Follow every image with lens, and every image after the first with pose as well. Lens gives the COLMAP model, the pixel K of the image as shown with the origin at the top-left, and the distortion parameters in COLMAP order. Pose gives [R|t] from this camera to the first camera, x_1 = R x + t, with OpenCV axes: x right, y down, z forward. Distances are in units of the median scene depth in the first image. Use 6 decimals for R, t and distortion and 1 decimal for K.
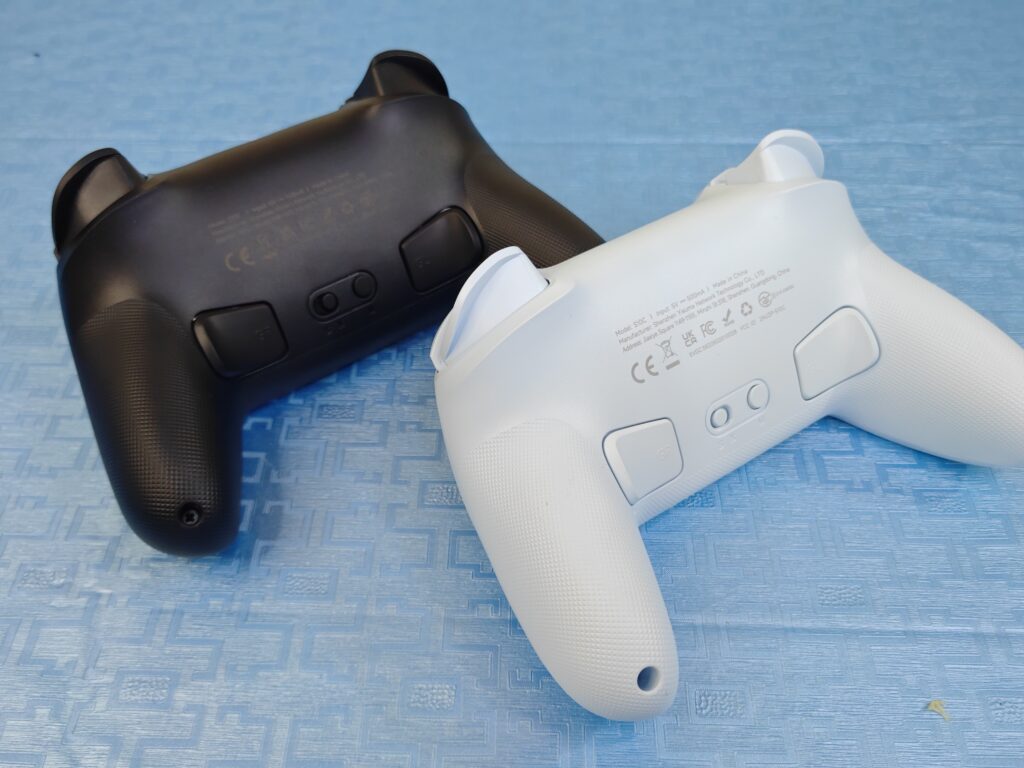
lens RADIAL K [[991.1, 0, 512.0], [0, 991.1, 384.0], [0, 0, 1]] dist [-0.001184, -0.018945]
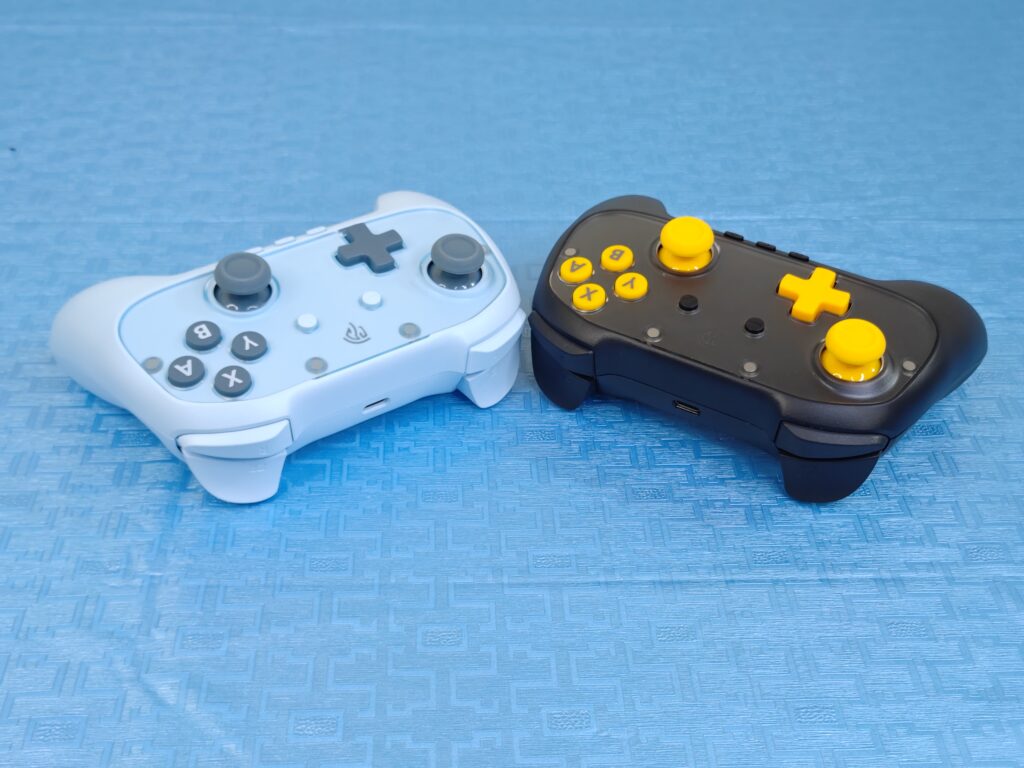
lens RADIAL K [[1231.5, 0, 512.0], [0, 1231.5, 384.0], [0, 0, 1]] dist [-0.023799, 0.015914]
pose [[0.996986, -0.016821, 0.075738, -0.085083], [0.028015, 0.988401, -0.149258, 0.189338], [-0.072349, 0.150929, 0.985893, -0.439783]]
